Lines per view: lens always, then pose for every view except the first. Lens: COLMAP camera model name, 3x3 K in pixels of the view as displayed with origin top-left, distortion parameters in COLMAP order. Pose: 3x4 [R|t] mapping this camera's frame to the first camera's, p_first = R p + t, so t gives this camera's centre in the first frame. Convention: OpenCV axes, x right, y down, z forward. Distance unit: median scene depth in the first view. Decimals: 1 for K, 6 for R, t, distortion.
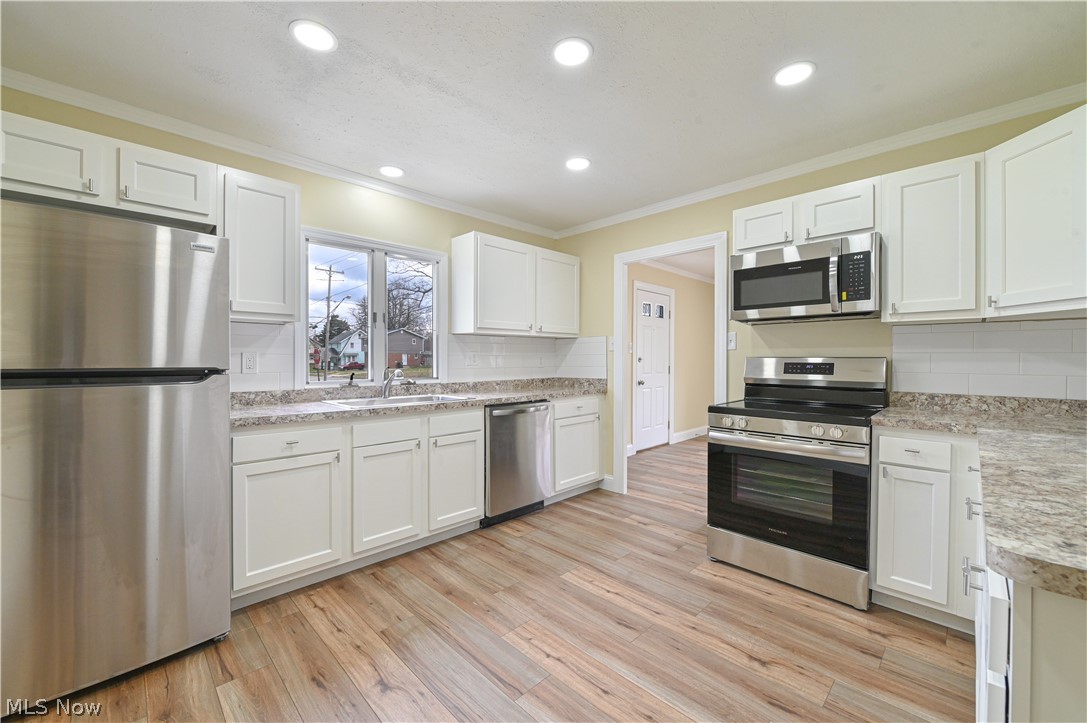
lens RADIAL K [[431.6, 0, 544.7], [0, 431.6, 361.0], [0, 0, 1]] dist [-0.003630, -0.000557]
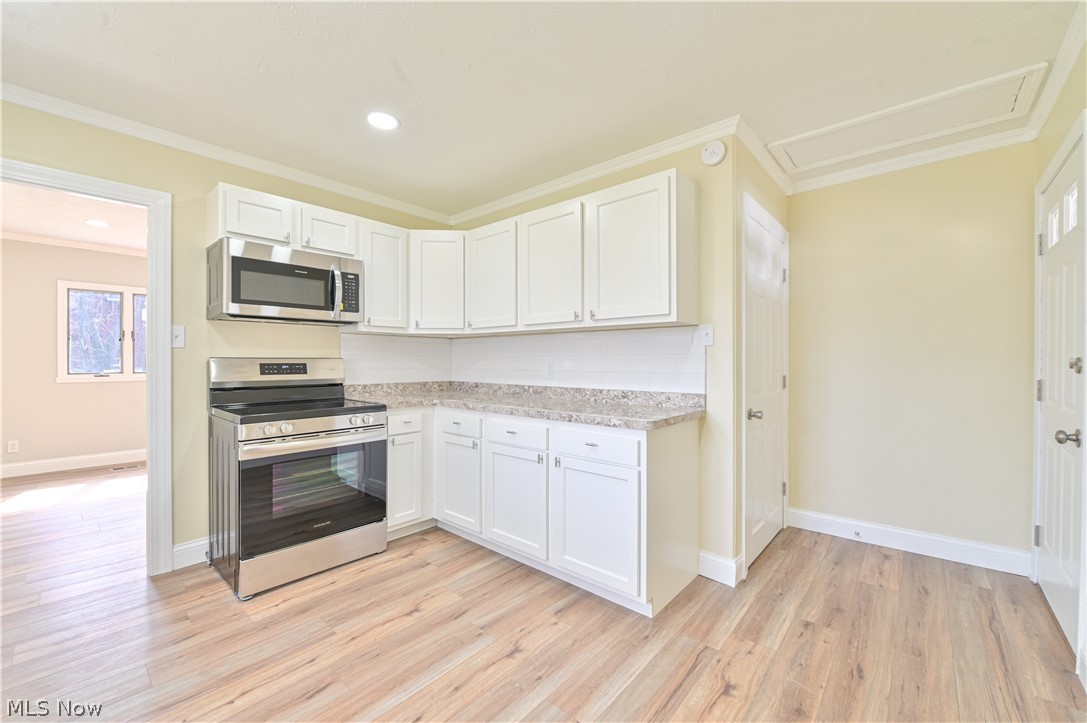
lens RADIAL K [[431.6, 0, 545.0], [0, 431.6, 359.8], [0, 0, 1]] dist [-0.003630, -0.000557]
pose [[-0.061460, -0.003491, 0.998103, -0.560562], [0.004213, 0.999984, 0.003757, -0.006320], [-0.998101, 0.004436, -0.061444, 0.547464]]
